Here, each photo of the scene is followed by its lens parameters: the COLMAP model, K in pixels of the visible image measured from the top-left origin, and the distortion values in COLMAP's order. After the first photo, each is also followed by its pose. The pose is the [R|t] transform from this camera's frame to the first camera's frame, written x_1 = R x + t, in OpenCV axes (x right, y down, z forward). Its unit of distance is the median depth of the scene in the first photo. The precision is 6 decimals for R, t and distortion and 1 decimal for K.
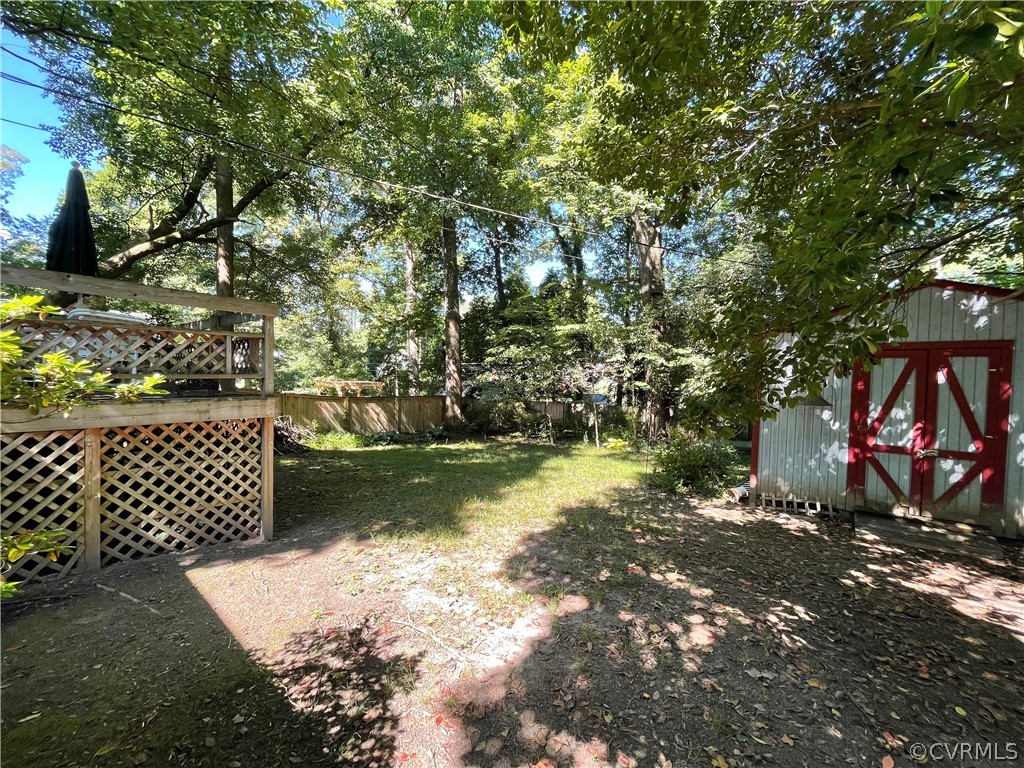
lens RADIAL K [[413.4, 0, 511.3], [0, 413.4, 386.7], [0, 0, 1]] dist [-0.000853, -0.000793]
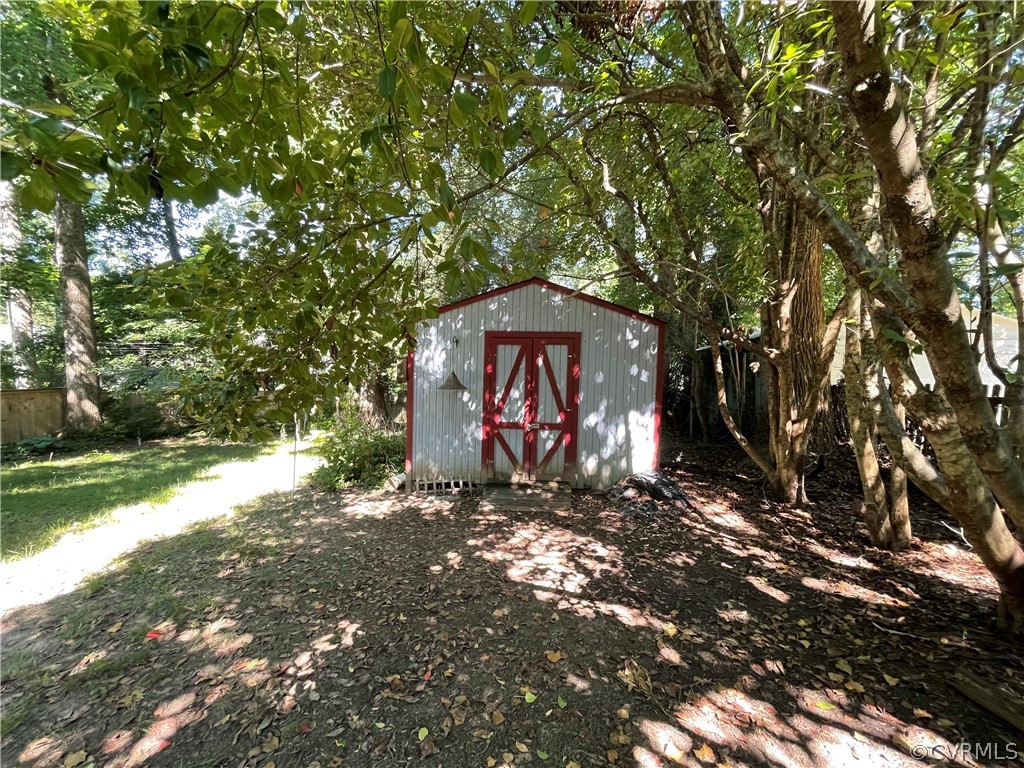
lens RADIAL K [[413.4, 0, 514.2], [0, 413.4, 379.6], [0, 0, 1]] dist [-0.000853, -0.000793]
pose [[0.822565, -0.019982, 0.568320, 0.280166], [0.009847, 0.999733, 0.020898, 0.003043], [-0.568586, -0.011594, 0.822542, 0.060586]]
